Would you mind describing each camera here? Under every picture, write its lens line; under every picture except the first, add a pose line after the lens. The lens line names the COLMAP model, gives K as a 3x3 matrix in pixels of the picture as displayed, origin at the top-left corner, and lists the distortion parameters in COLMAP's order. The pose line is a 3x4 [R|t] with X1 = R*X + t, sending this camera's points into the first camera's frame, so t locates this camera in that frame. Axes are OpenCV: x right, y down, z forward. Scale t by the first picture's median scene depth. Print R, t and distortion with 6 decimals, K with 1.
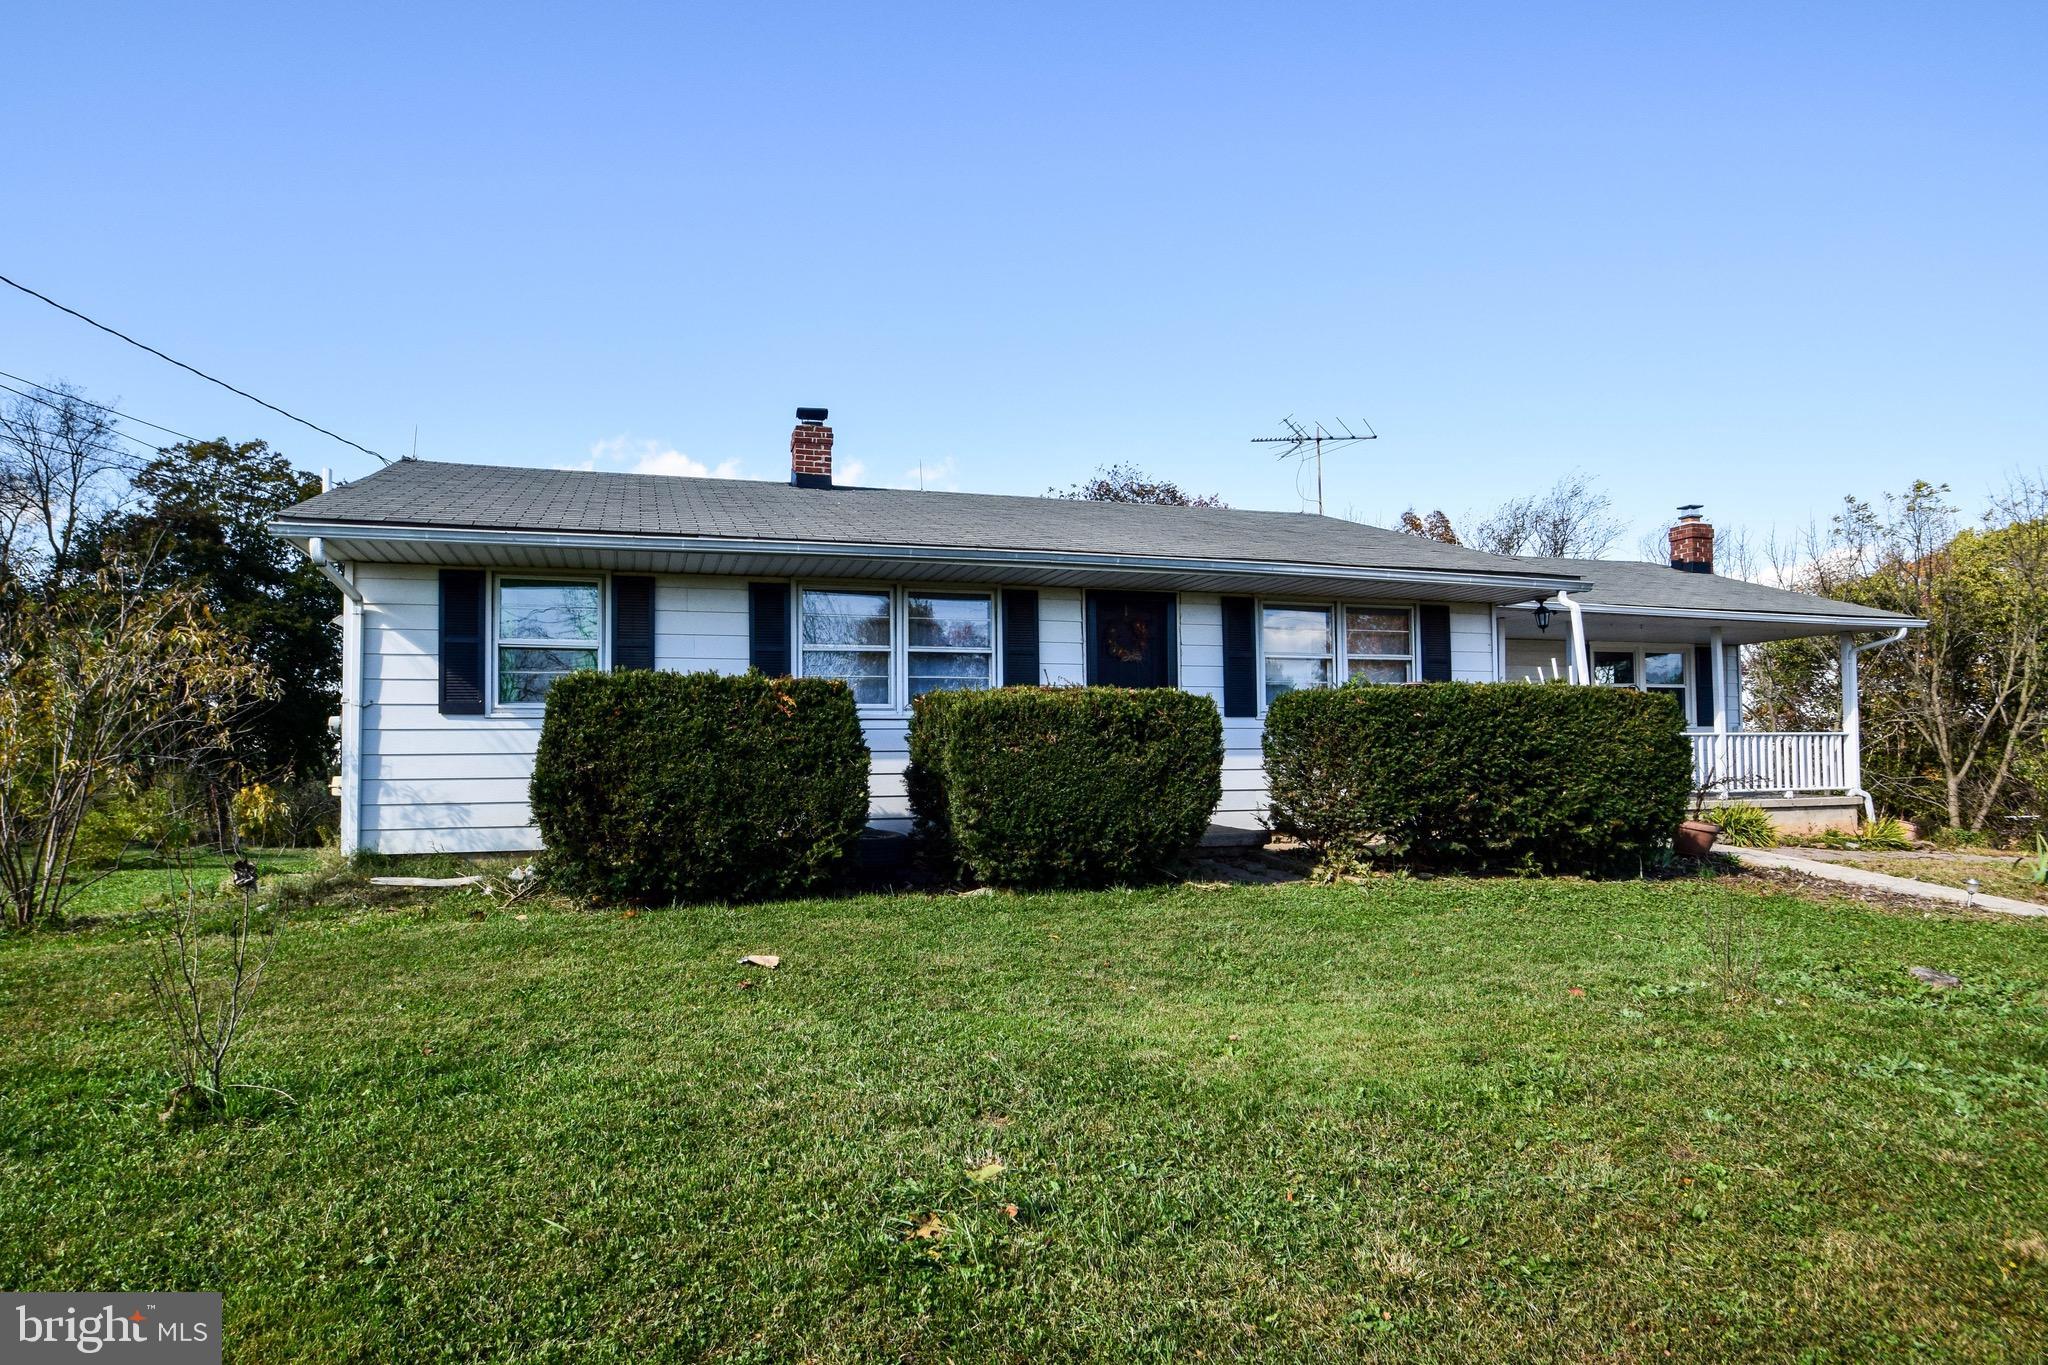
lens RADIAL K [[1097.9, 0, 1024.0], [0, 1097.9, 743.1], [0, 0, 1]] dist [-0.024318, -0.001448]
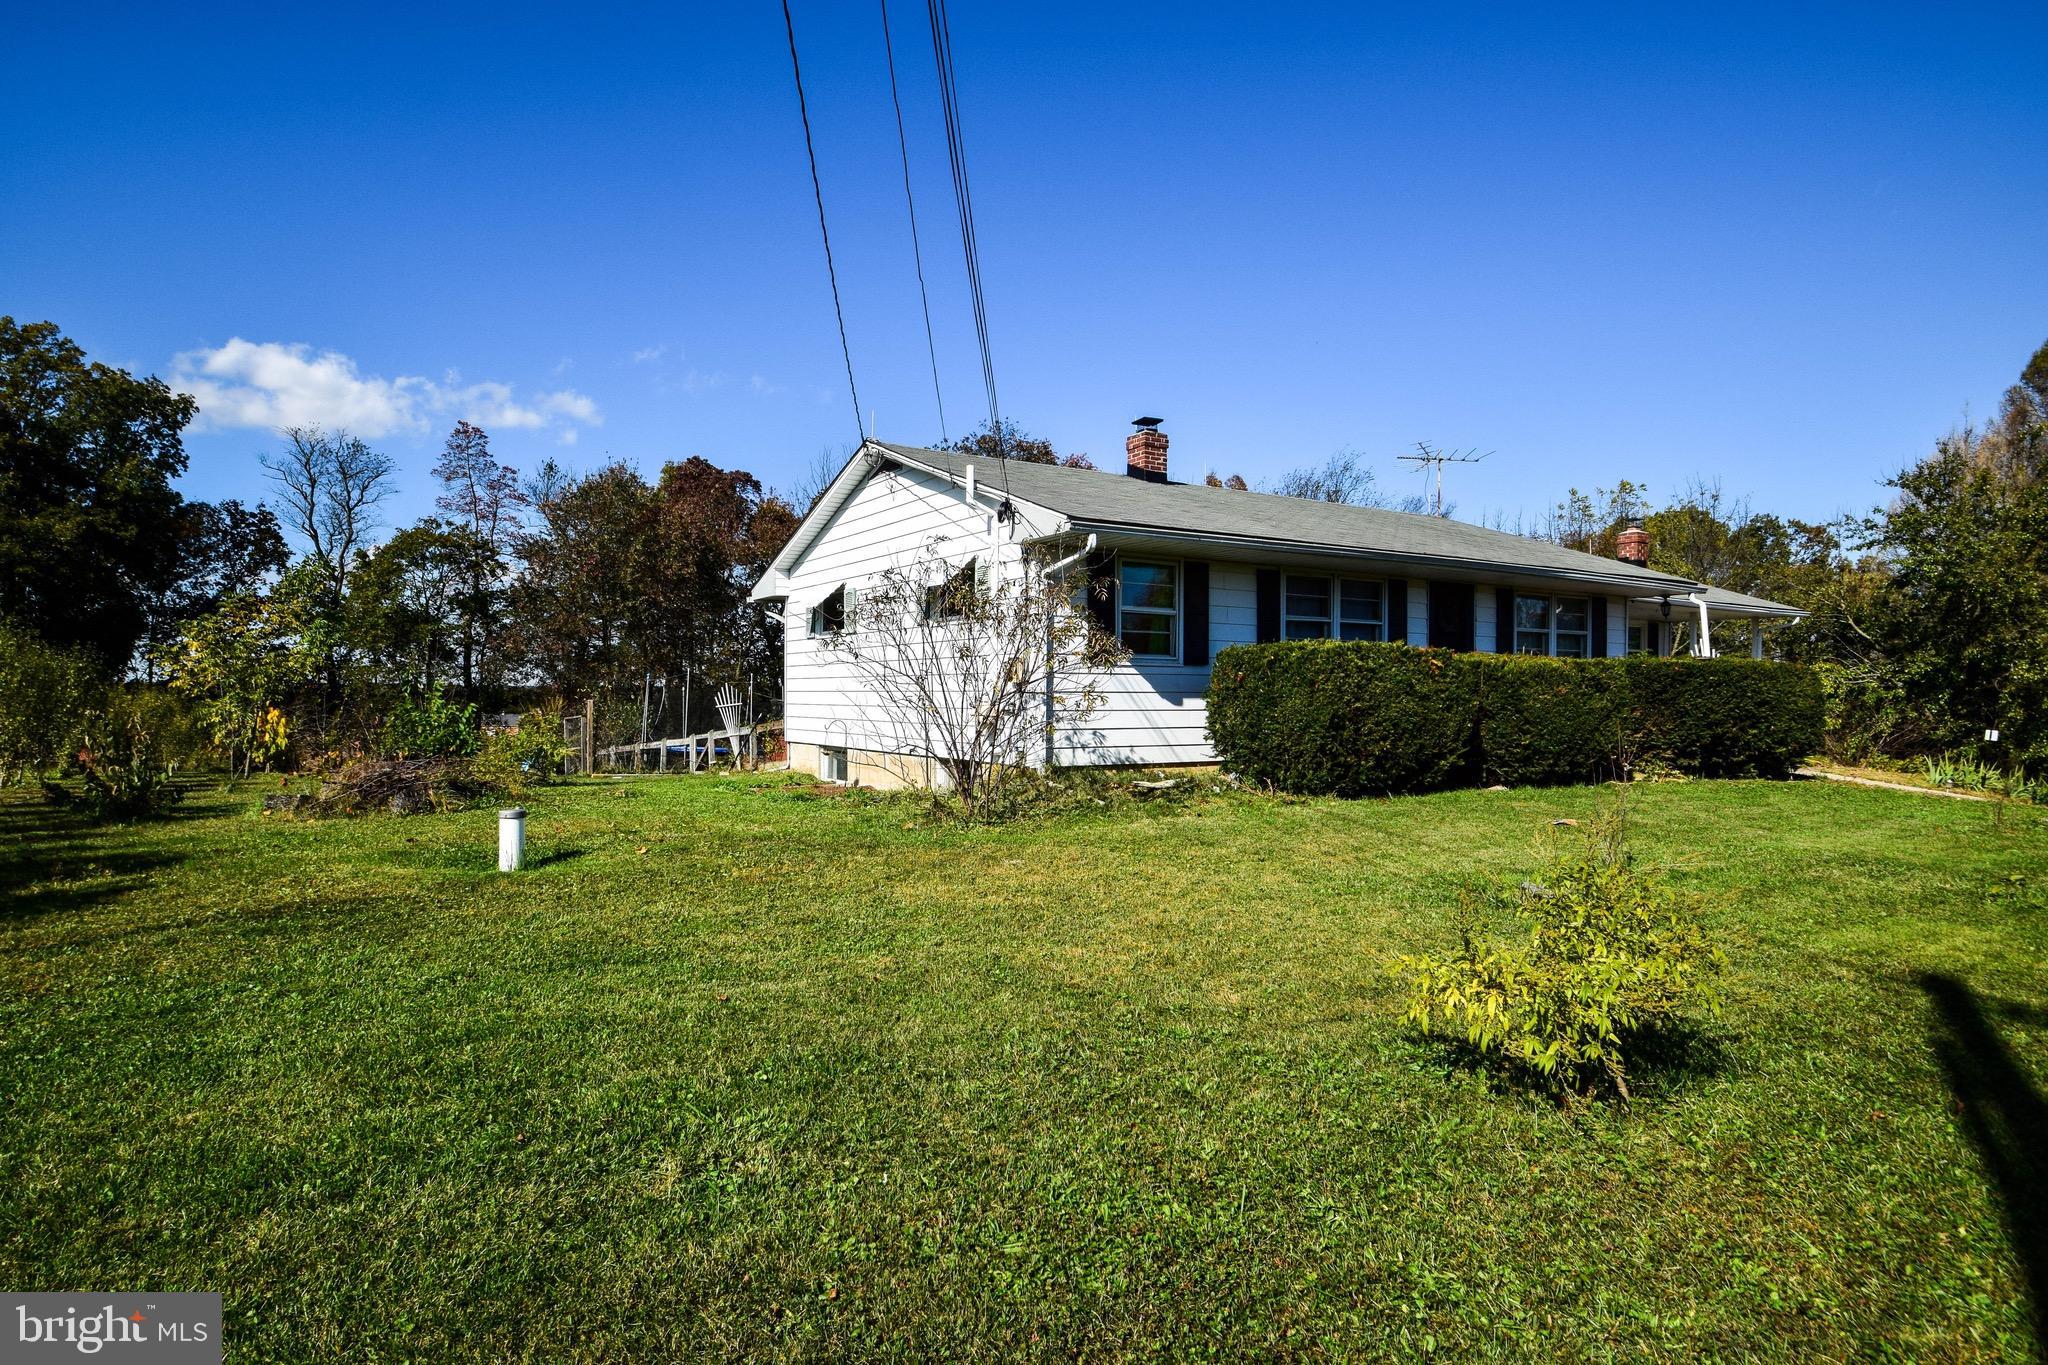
lens RADIAL K [[1154.6, 0, 1024.0], [0, 1154.6, 682.5], [0, 0, 1]] dist [-0.051966, -0.000523]
pose [[0.967113, 0.019615, 0.253590, -0.647852], [-0.018160, 0.999802, -0.008075, 0.008095], [-0.253699, 0.003204, 0.967278, -0.223444]]
